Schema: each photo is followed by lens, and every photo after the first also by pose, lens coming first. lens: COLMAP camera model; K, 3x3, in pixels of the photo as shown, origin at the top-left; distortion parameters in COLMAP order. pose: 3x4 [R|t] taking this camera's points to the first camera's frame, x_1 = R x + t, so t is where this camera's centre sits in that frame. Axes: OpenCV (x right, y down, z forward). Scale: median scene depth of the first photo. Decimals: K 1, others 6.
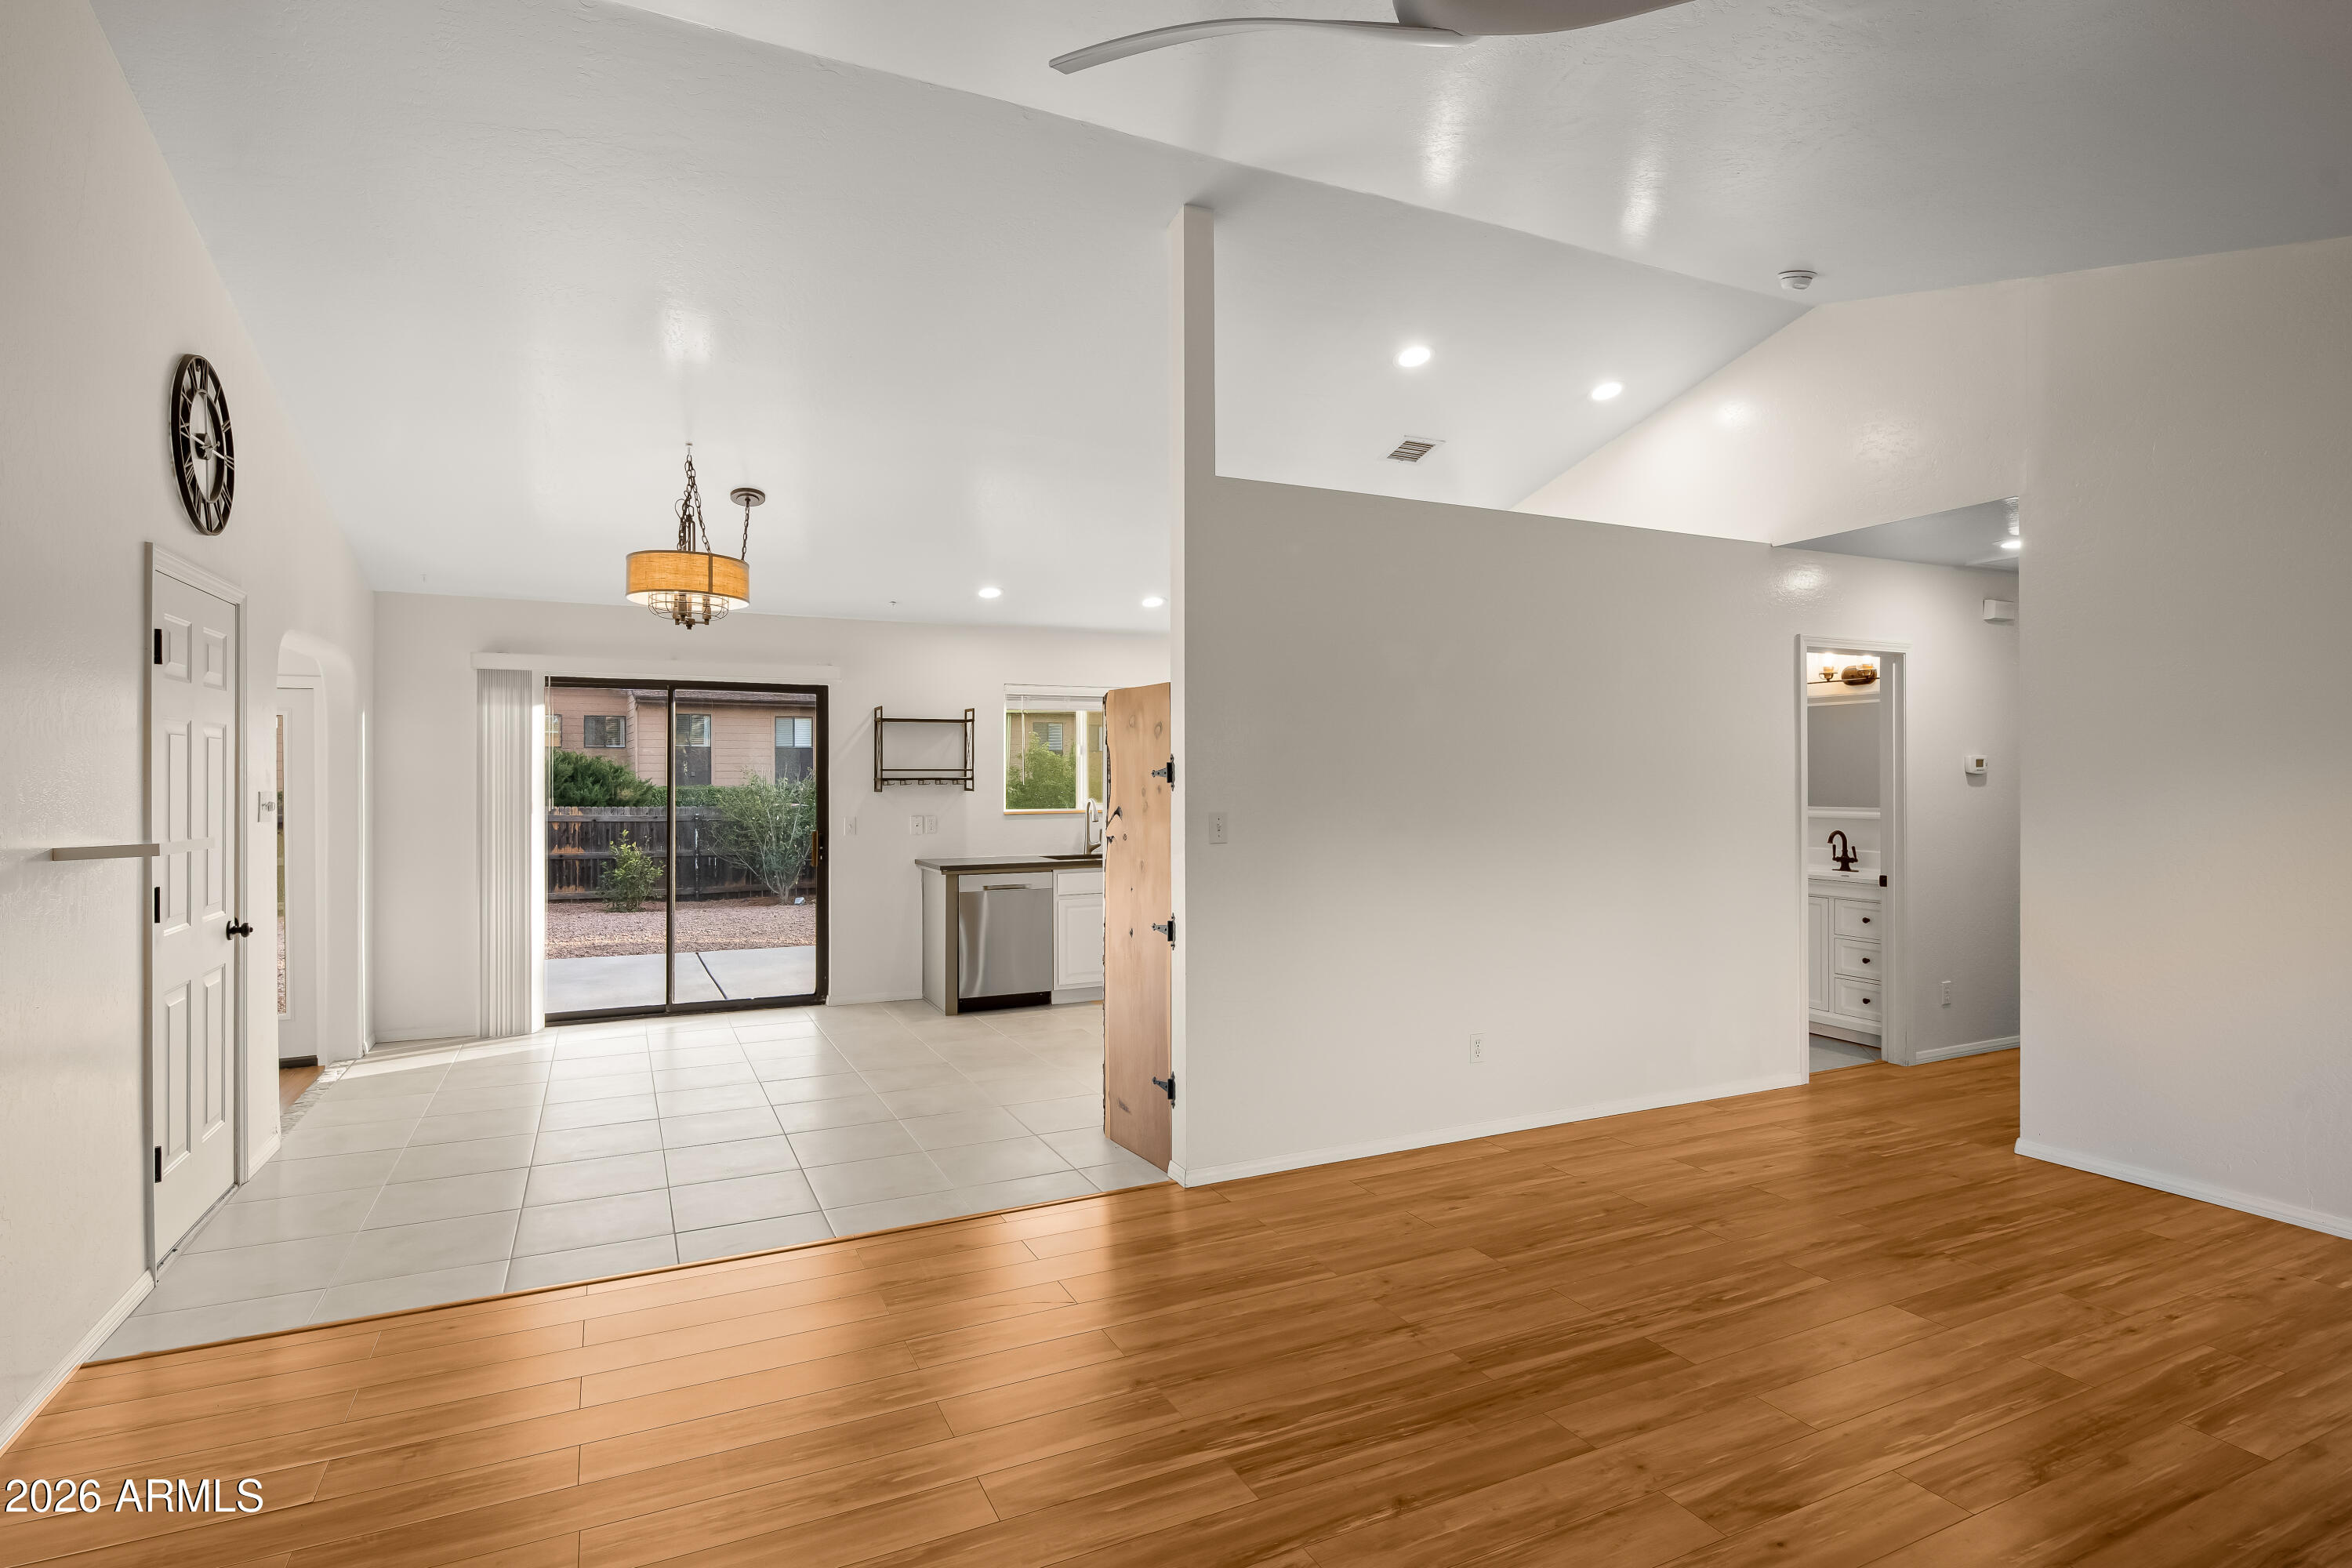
lens RADIAL K [[1152.5, 0, 1176.0], [0, 1152.5, 784.0], [0, 0, 1]] dist [0.000151, 0.000716]
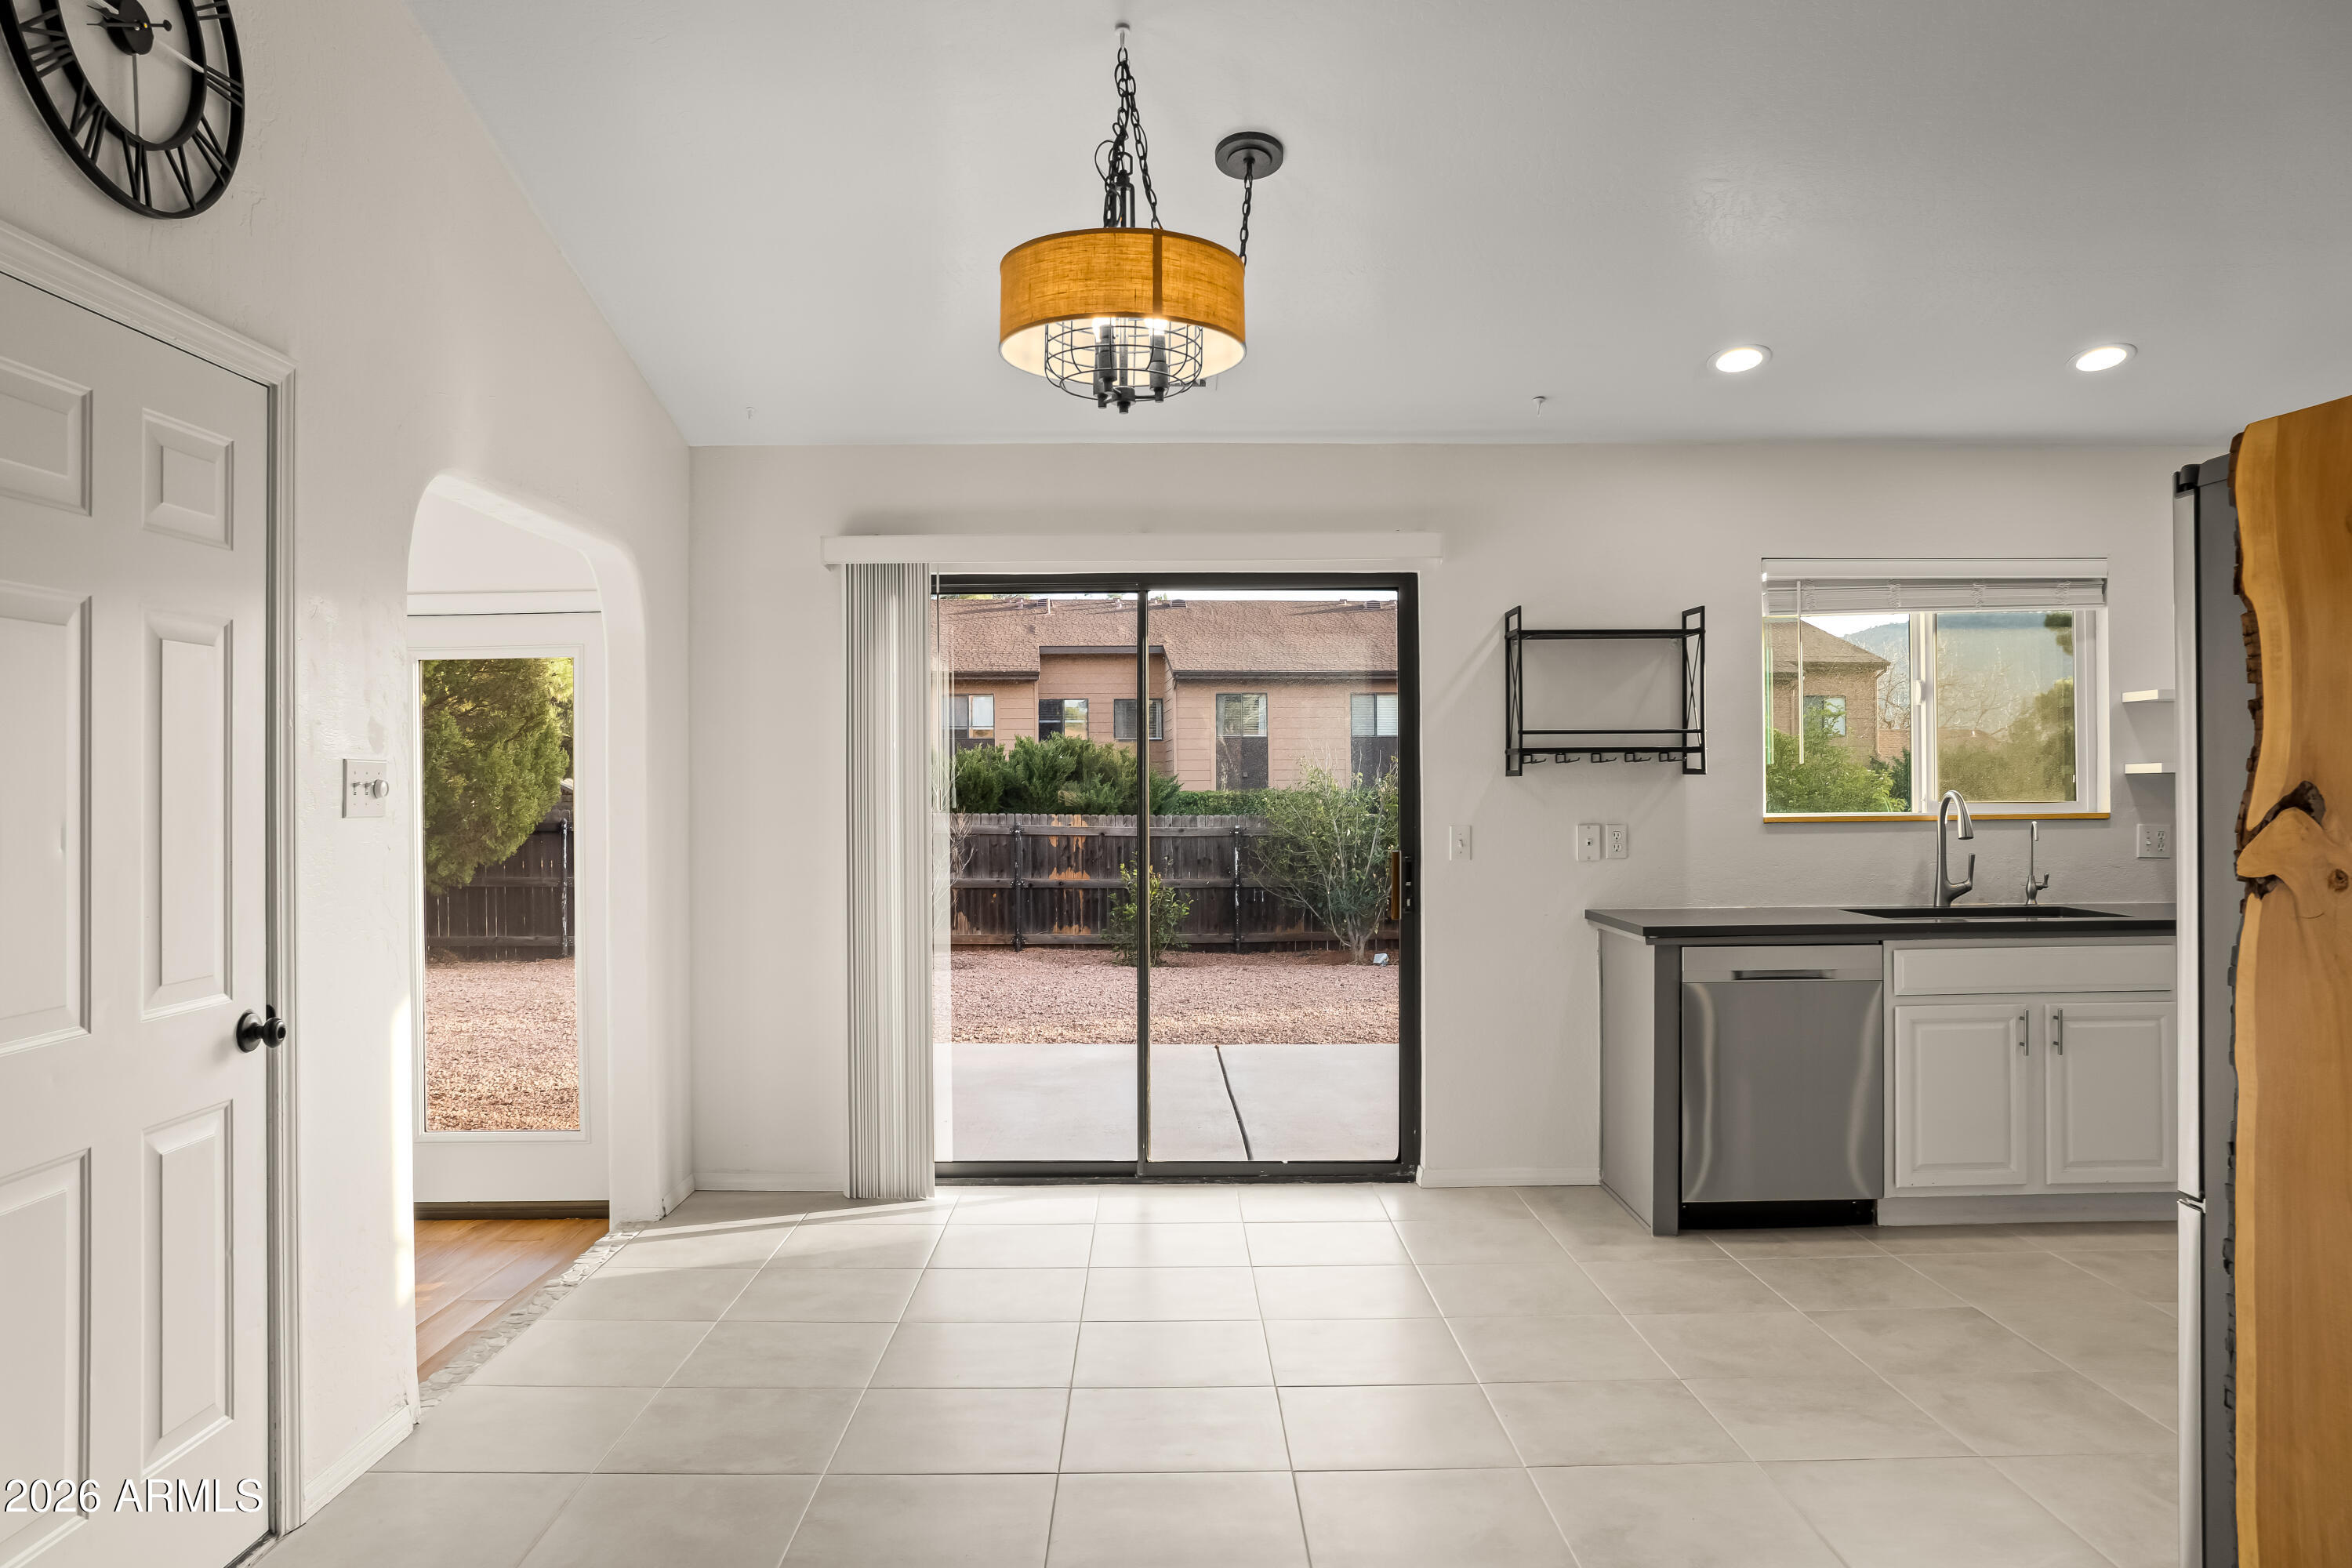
lens RADIAL K [[1524.8, 0, 1176.0], [0, 1524.8, 784.0], [0, 0, 1]] dist [-0.061545, 0.001707]
pose [[0.898560, -0.007406, -0.438789, -0.098988], [0.004800, 0.999964, -0.007048, 0.014410], [0.438825, 0.004227, 0.898563, 0.334891]]
